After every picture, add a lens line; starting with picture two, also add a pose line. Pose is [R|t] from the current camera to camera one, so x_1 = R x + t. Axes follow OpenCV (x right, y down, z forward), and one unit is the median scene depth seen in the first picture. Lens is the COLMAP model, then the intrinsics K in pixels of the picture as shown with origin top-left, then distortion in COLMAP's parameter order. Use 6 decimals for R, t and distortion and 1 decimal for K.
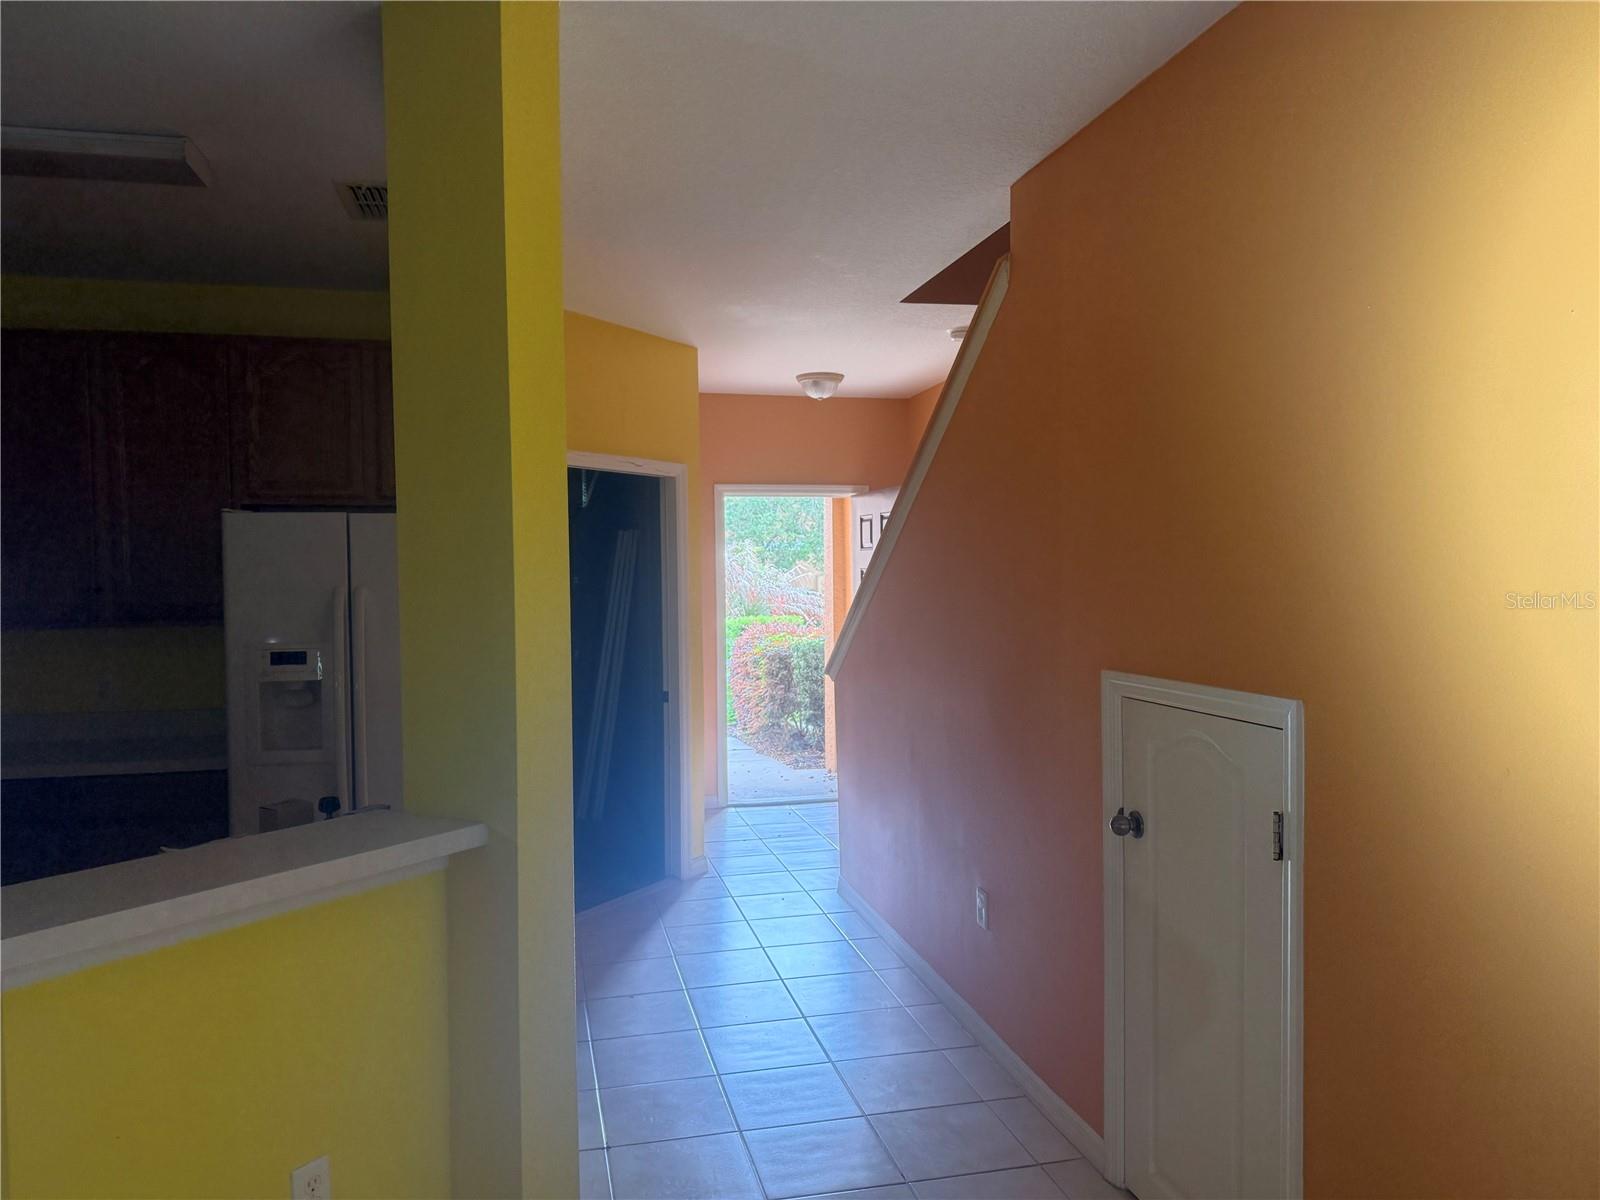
lens RADIAL K [[1114.7, 0, 800.0], [0, 1114.7, 600.0], [0, 0, 1]] dist [0.120990, -0.181900]
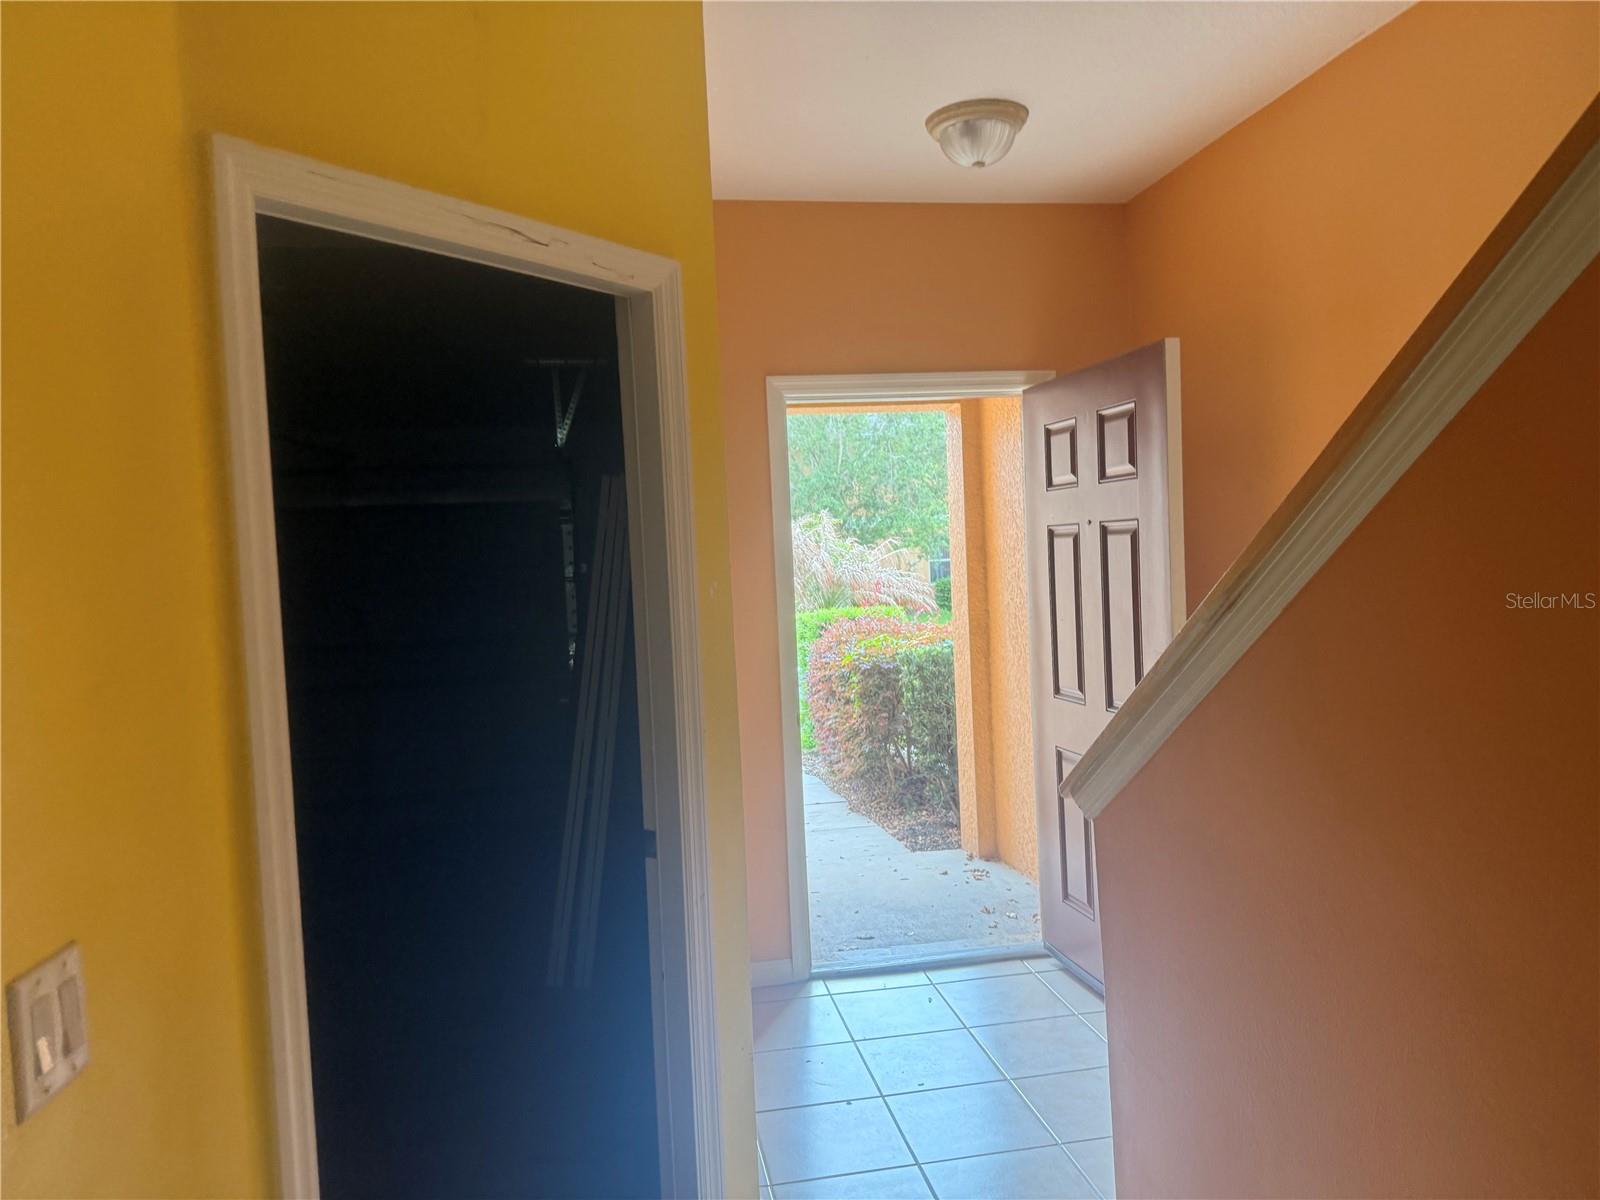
lens RADIAL K [[1114.7, 0, 800.0], [0, 1114.7, 600.0], [0, 0, 1]] dist [0.120990, -0.181900]
pose [[0.997200, -0.032364, -0.067415, -0.022574], [0.033432, 0.999332, 0.014776, -0.004085], [0.066892, -0.016988, 0.997616, 0.377137]]
